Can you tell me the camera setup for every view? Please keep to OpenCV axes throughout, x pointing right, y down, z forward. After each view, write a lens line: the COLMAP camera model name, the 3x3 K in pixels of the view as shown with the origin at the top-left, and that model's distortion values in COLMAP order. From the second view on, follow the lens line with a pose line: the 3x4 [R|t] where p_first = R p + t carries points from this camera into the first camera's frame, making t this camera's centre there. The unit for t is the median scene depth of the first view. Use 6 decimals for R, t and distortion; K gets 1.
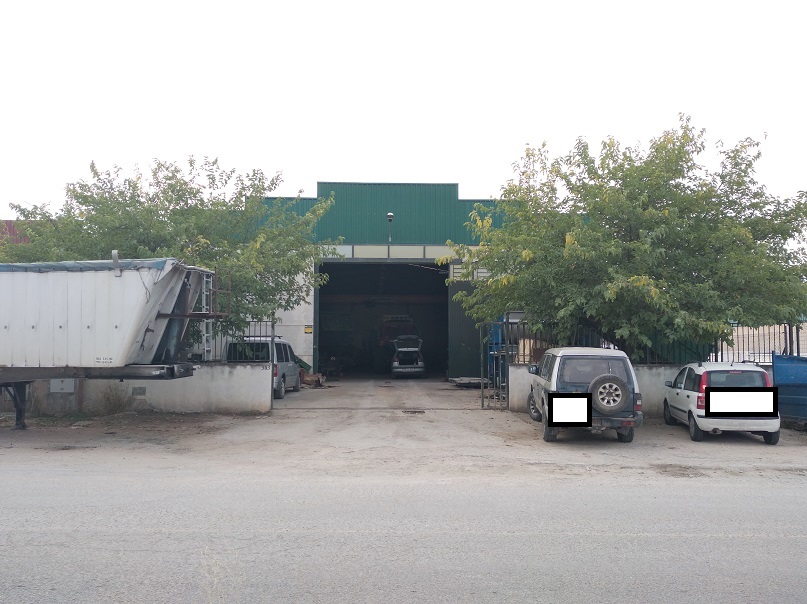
lens RADIAL K [[670.3, 0, 403.5], [0, 670.3, 302.0], [0, 0, 1]] dist [-0.007379, -0.008915]
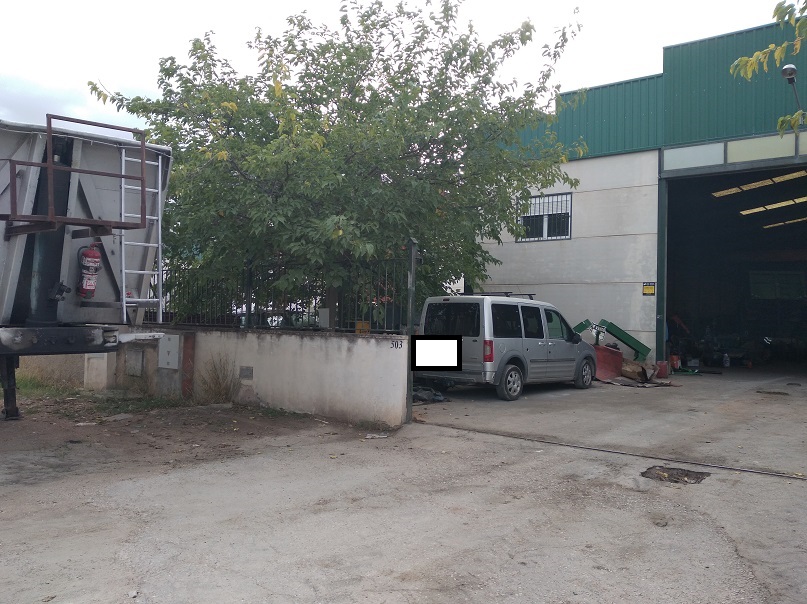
lens RADIAL K [[670.3, 0, 403.5], [0, 670.3, 302.0], [0, 0, 1]] dist [-0.007379, -0.008915]
pose [[0.749146, -0.006067, -0.662377, 0.152455], [0.025350, 0.999488, 0.019517, 0.054587], [0.661920, -0.031412, 0.748916, 0.605502]]
